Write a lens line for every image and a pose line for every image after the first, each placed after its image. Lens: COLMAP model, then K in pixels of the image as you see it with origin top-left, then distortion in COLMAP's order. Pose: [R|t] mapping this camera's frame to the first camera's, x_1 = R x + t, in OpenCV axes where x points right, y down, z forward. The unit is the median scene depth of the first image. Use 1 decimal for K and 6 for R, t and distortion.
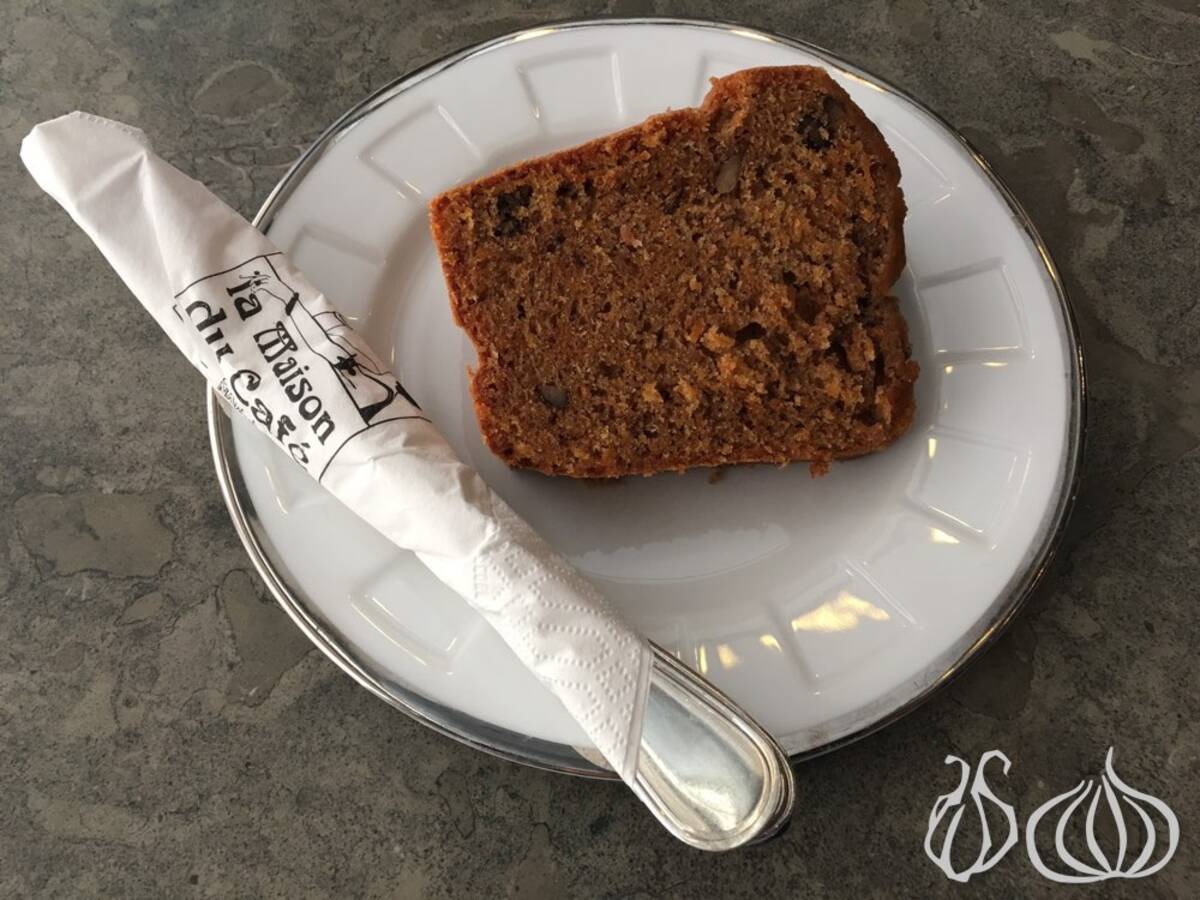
lens RADIAL K [[1038.3, 0, 597.2], [0, 1038.3, 450.9], [0, 0, 1]] dist [0.037907, -0.068921]
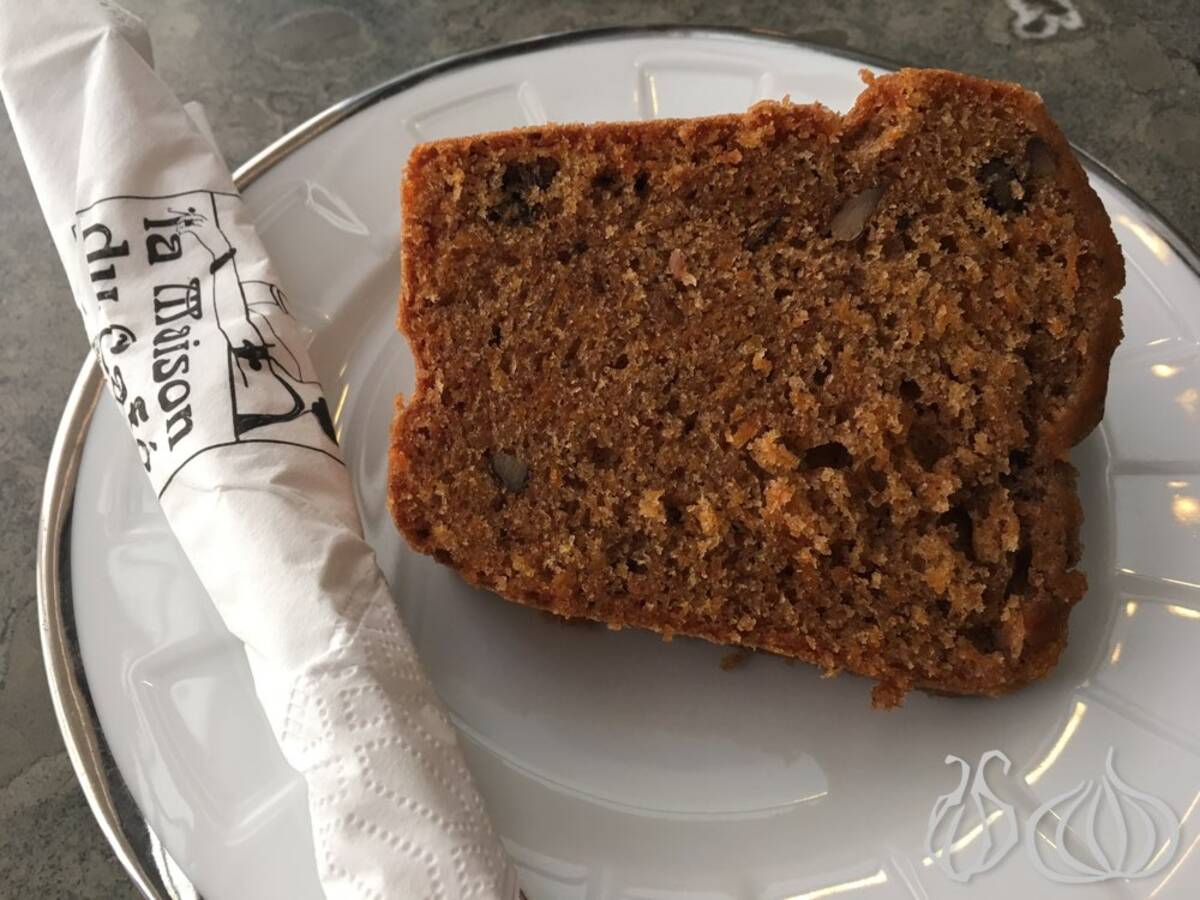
lens RADIAL K [[1038.3, 0, 603.6], [0, 1038.3, 448.8], [0, 0, 1]] dist [0.037907, -0.068921]
pose [[0.954103, 0.257599, -0.152739, 0.112604], [-0.274992, 0.955565, -0.106183, -0.012237], [0.118600, 0.143311, 0.982546, 0.355664]]
